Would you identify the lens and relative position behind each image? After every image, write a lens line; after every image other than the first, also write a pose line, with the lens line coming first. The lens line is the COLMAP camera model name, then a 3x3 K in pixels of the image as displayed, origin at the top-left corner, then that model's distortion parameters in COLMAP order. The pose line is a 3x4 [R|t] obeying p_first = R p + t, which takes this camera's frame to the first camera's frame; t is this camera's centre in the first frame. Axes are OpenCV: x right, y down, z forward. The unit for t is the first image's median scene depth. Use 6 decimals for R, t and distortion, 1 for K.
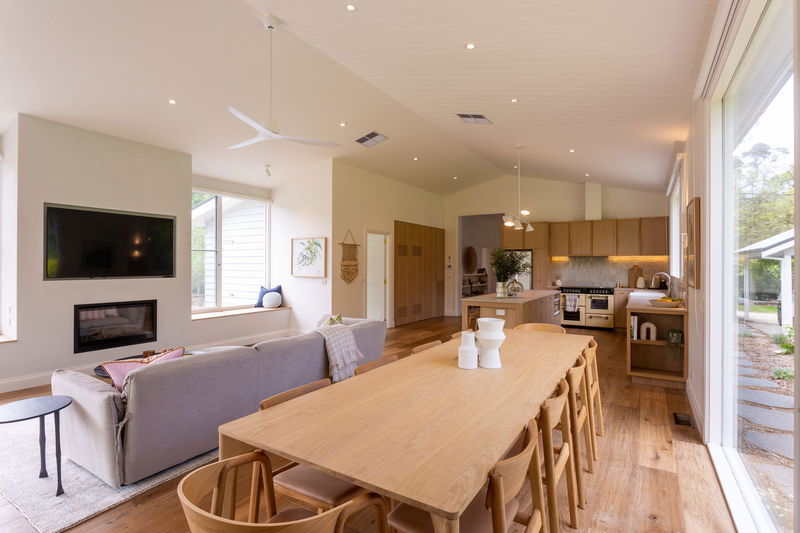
lens RADIAL K [[411.8, 0, 400.0], [0, 411.8, 266.5], [0, 0, 1]] dist [-0.002449, 0.000177]
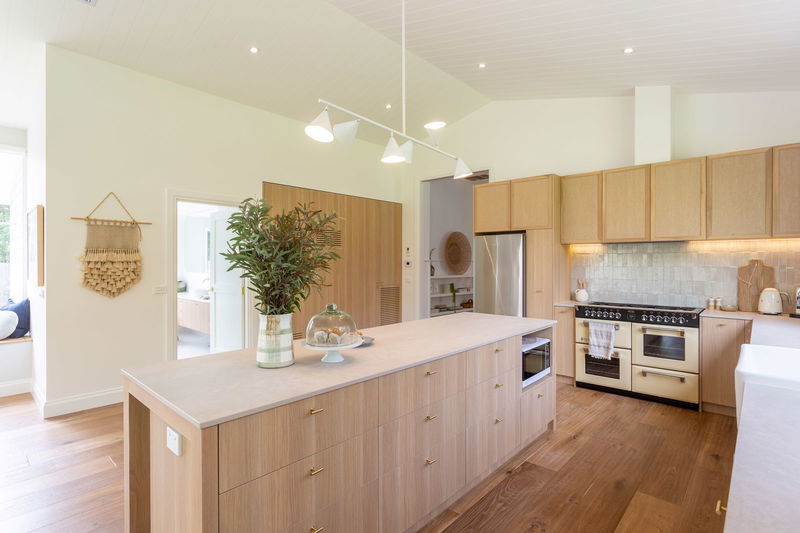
lens RADIAL K [[403.7, 0, 400.0], [0, 403.7, 266.5], [0, 0, 1]] dist [-0.002331, 0.001425]
pose [[0.981952, -0.000330, -0.189129, 0.277557], [0.001785, 0.999970, 0.007522, -0.000363], [0.189120, -0.007723, 0.981924, 0.499850]]
